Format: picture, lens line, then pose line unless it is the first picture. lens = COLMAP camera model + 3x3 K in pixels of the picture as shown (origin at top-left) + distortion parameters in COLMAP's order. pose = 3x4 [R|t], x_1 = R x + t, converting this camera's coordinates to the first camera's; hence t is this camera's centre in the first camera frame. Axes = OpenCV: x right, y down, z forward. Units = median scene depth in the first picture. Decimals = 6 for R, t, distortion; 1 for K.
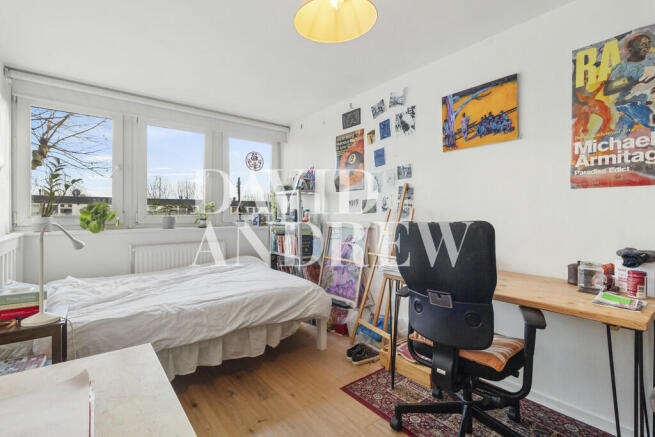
lens RADIAL K [[307.6, 0, 331.3], [0, 307.6, 215.8], [0, 0, 1]] dist [-0.002475, 0.000472]
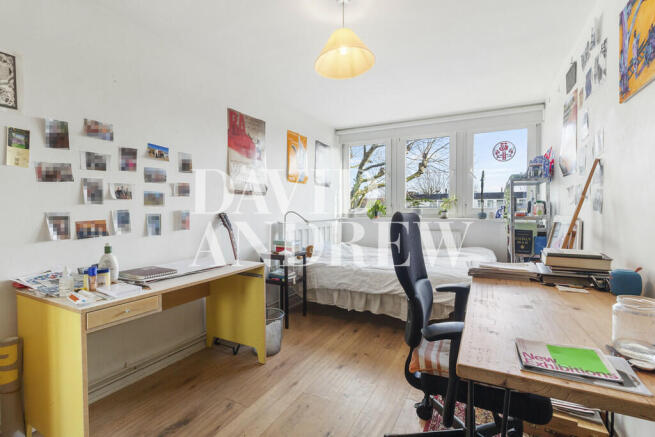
lens RADIAL K [[307.6, 0, 331.8], [0, 307.6, 215.3], [0, 0, 1]] dist [-0.002475, 0.000472]
pose [[0.397912, 0.017396, -0.917259, 0.509880], [-0.001755, 0.999833, 0.018201, 0.006017], [0.917422, -0.005633, 0.397876, 0.159393]]
